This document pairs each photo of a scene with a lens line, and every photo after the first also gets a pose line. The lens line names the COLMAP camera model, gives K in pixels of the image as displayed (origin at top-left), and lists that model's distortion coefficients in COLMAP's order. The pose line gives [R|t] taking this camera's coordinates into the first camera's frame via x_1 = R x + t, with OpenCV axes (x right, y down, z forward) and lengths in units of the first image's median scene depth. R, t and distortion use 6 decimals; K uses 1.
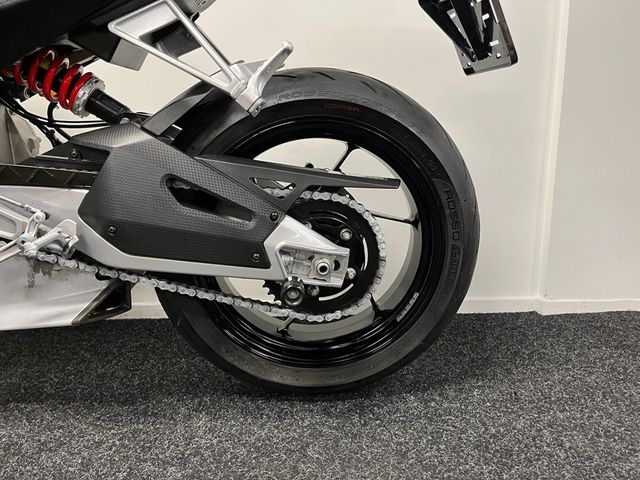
lens RADIAL K [[487.2, 0, 321.6], [0, 487.2, 237.2], [0, 0, 1]] dist [0.056630, -0.063995]
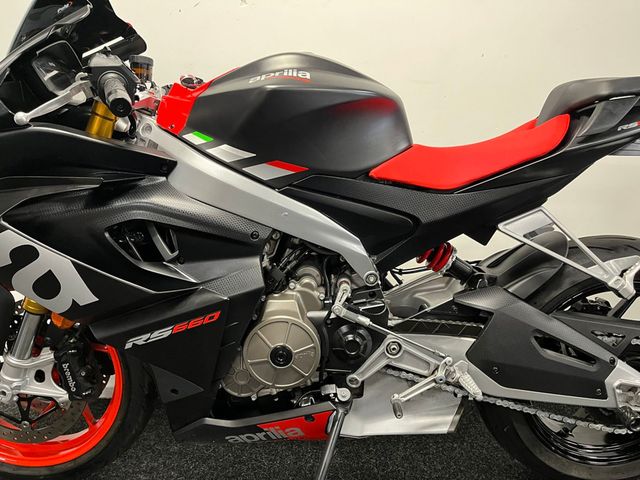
lens RADIAL K [[481.6, 0, 318.5], [0, 481.6, 241.2], [0, 0, 1]] dist [0.090784, -0.117809]
pose [[0.998087, 0.008766, -0.061208, -0.750907], [-0.011690, 0.998799, -0.047579, -0.271595], [0.060717, 0.048203, 0.996990, -0.371936]]
